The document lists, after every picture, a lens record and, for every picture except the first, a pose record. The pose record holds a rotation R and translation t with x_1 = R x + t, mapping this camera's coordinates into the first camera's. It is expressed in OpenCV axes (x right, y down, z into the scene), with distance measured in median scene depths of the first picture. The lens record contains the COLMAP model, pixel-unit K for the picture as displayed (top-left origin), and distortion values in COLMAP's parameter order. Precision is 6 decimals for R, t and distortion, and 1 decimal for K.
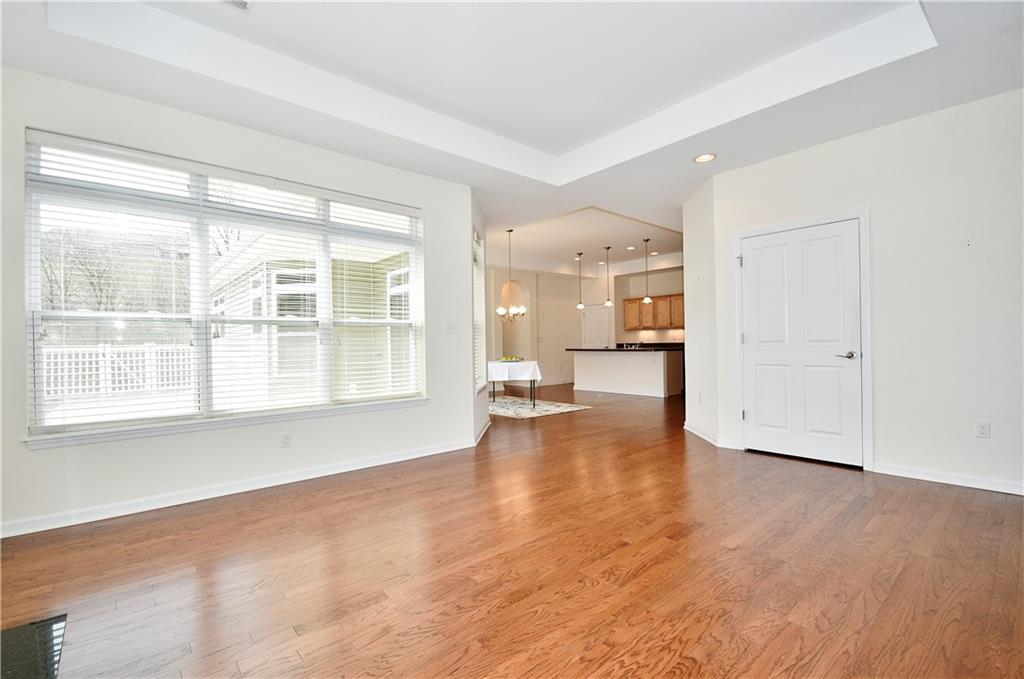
lens RADIAL K [[449.0, 0, 503.9], [0, 449.0, 339.5], [0, 0, 1]] dist [-0.004205, -0.004448]
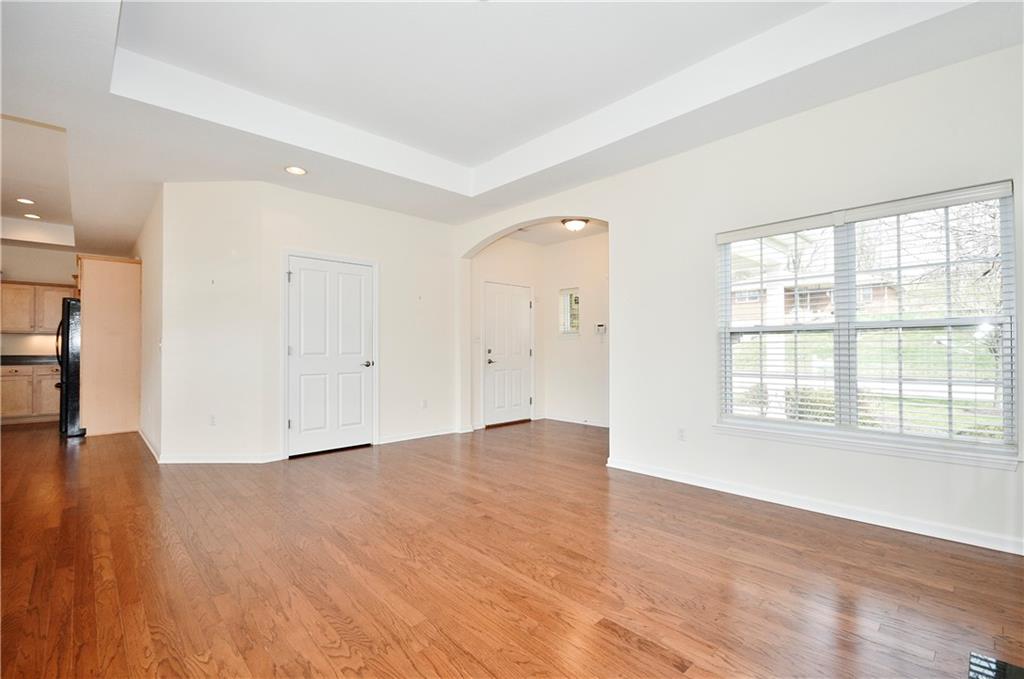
lens RADIAL K [[449.0, 0, 504.7], [0, 449.0, 339.3], [0, 0, 1]] dist [-0.004205, -0.004448]
pose [[-0.051356, 0.036239, 0.998023, -0.530282], [-0.004335, 0.999324, -0.036510, 0.006829], [-0.998671, -0.006201, -0.051164, 0.547687]]
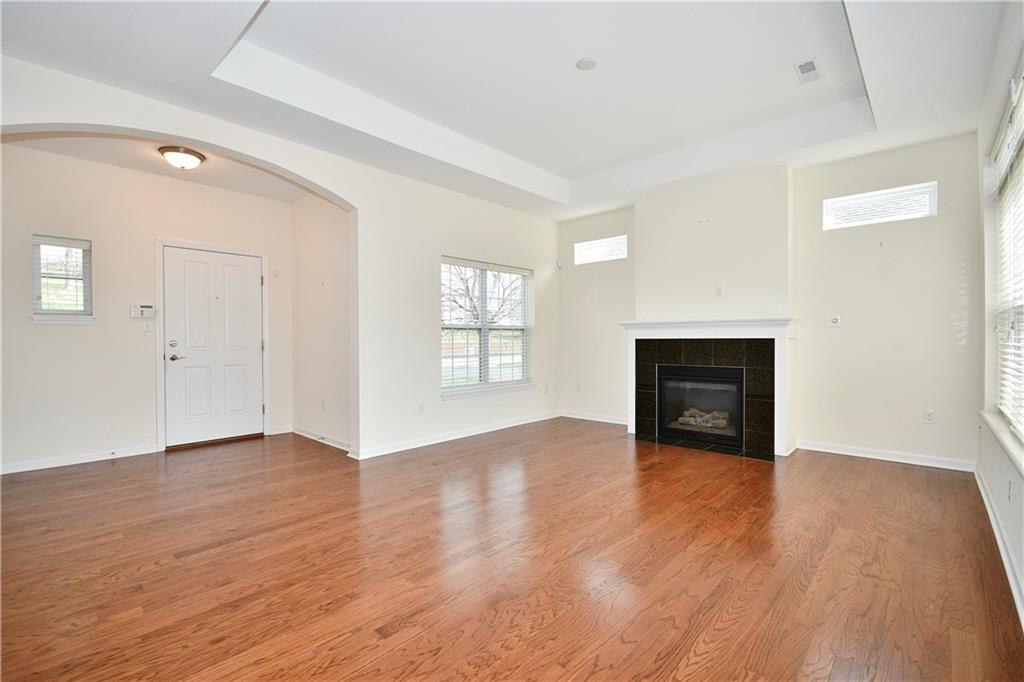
lens RADIAL K [[449.0, 0, 502.0], [0, 449.0, 336.6], [0, 0, 1]] dist [-0.004205, -0.004448]
pose [[-0.993309, 0.017654, -0.114127, 0.237966], [0.019208, 0.999737, -0.012531, 0.001939], [0.113876, -0.014639, -0.993387, 1.250565]]
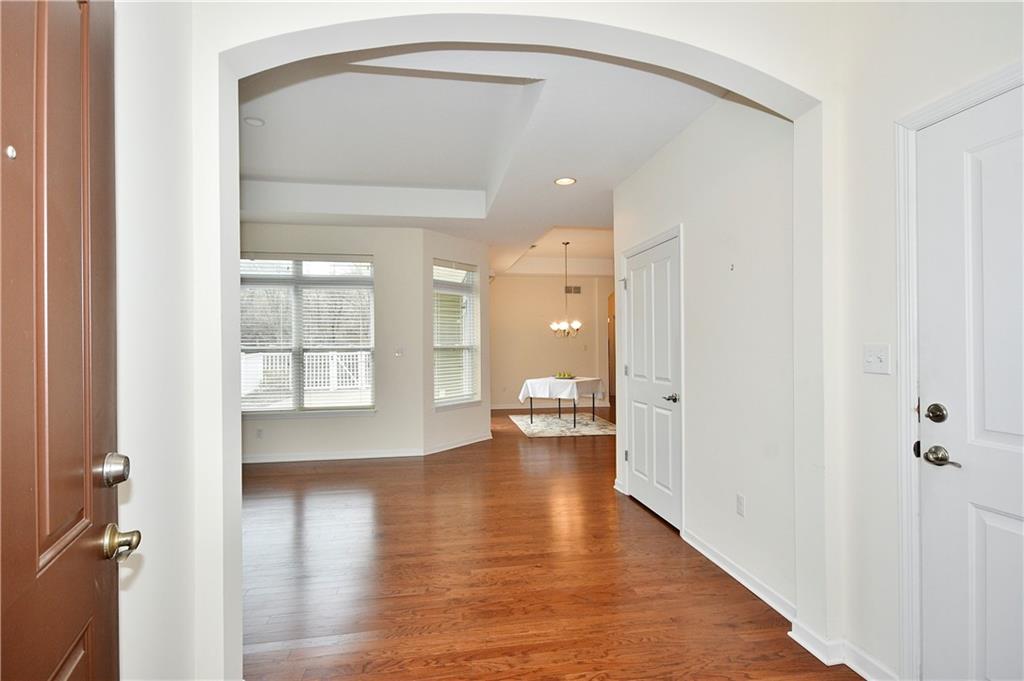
lens RADIAL K [[496.7, 0, 506.4], [0, 496.7, 346.0], [0, 0, 1]] dist [-0.000955, 0.000098]
pose [[0.849365, 0.005905, -0.527774, 0.842115], [0.001141, 0.999915, 0.013023, -0.062229], [0.527805, -0.011663, 0.849285, 0.037635]]
